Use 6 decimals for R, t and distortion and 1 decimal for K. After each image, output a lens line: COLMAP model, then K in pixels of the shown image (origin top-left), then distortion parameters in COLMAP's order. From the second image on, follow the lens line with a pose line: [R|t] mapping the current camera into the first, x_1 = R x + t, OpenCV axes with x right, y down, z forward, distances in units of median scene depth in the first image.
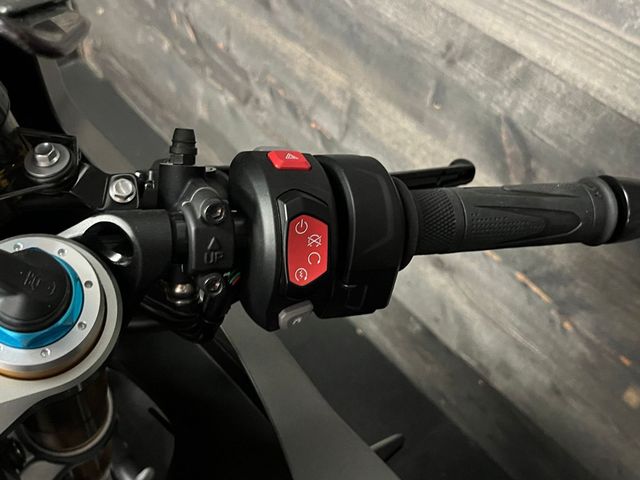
lens RADIAL K [[758.4, 0, 321.7], [0, 758.4, 241.1], [0, 0, 1]] dist [0.028753, 0.000000]
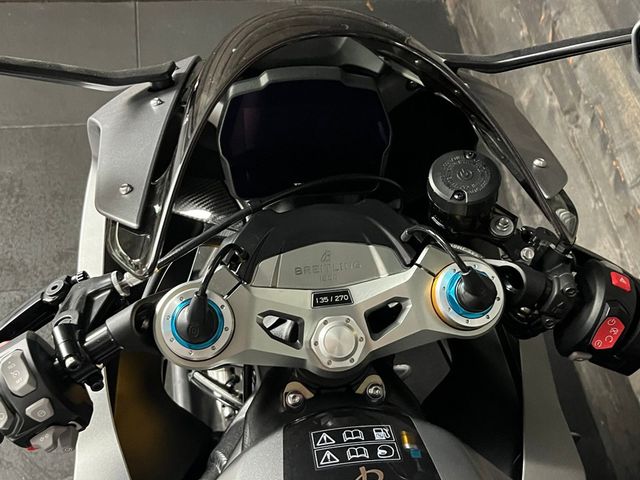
lens RADIAL K [[758.4, 0, 321.8], [0, 758.4, 237.5], [0, 0, 1]] dist [0.028753, 0.000000]
pose [[0.859181, 0.457334, -0.229464, -0.072903], [-0.428947, 0.888269, 0.164264, -0.049111], [0.278949, -0.042705, 0.959356, -0.235947]]
